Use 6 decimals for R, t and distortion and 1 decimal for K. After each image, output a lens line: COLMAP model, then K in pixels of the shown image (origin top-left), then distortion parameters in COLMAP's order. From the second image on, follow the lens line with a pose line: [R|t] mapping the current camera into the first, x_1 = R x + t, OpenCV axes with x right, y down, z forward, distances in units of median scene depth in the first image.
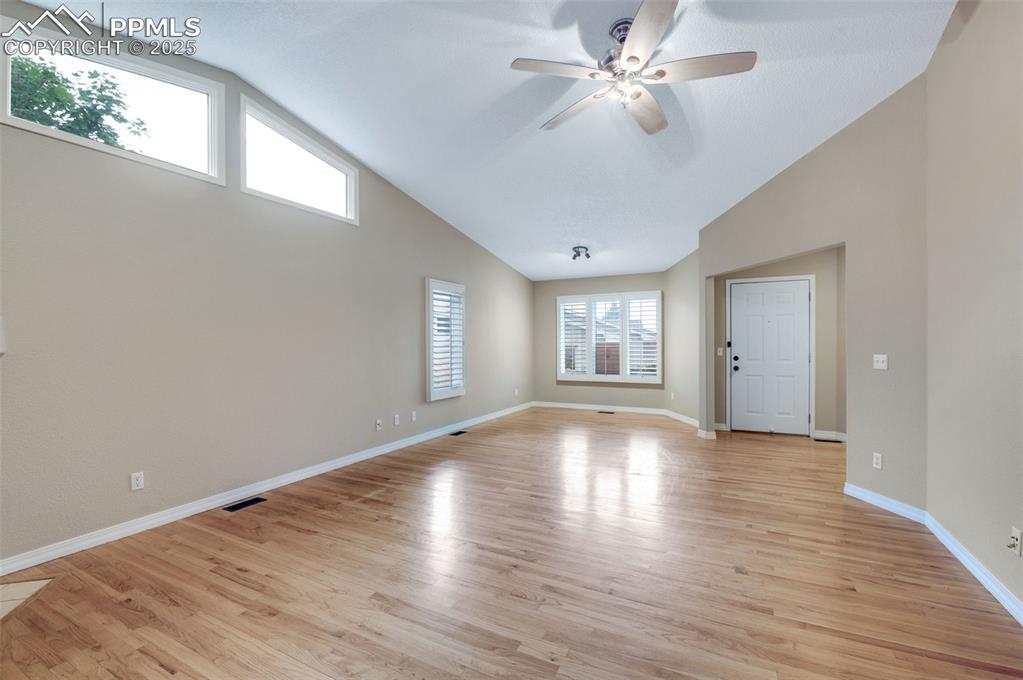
lens RADIAL K [[446.5, 0, 505.1], [0, 446.5, 341.2], [0, 0, 1]] dist [-0.004689, -0.000442]
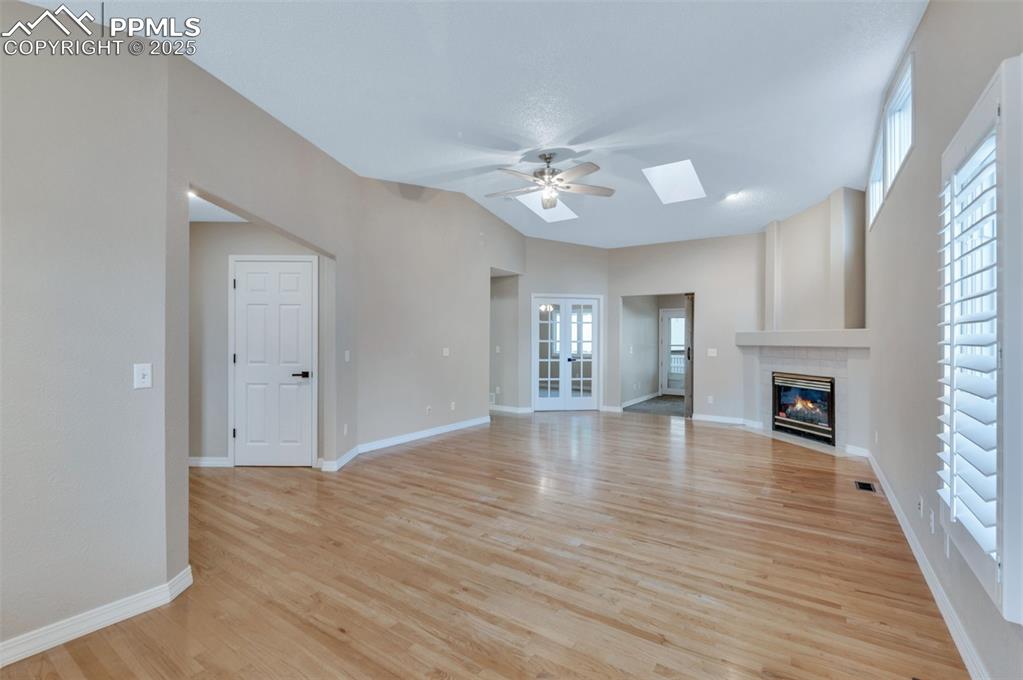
lens RADIAL K [[446.5, 0, 505.1], [0, 446.5, 341.2], [0, 0, 1]] dist [-0.004689, -0.000442]
pose [[-0.993826, -0.001772, 0.110937, 0.175813], [-0.001480, 0.999995, 0.002718, -0.002356], [-0.110941, 0.002537, -0.993824, 1.936110]]
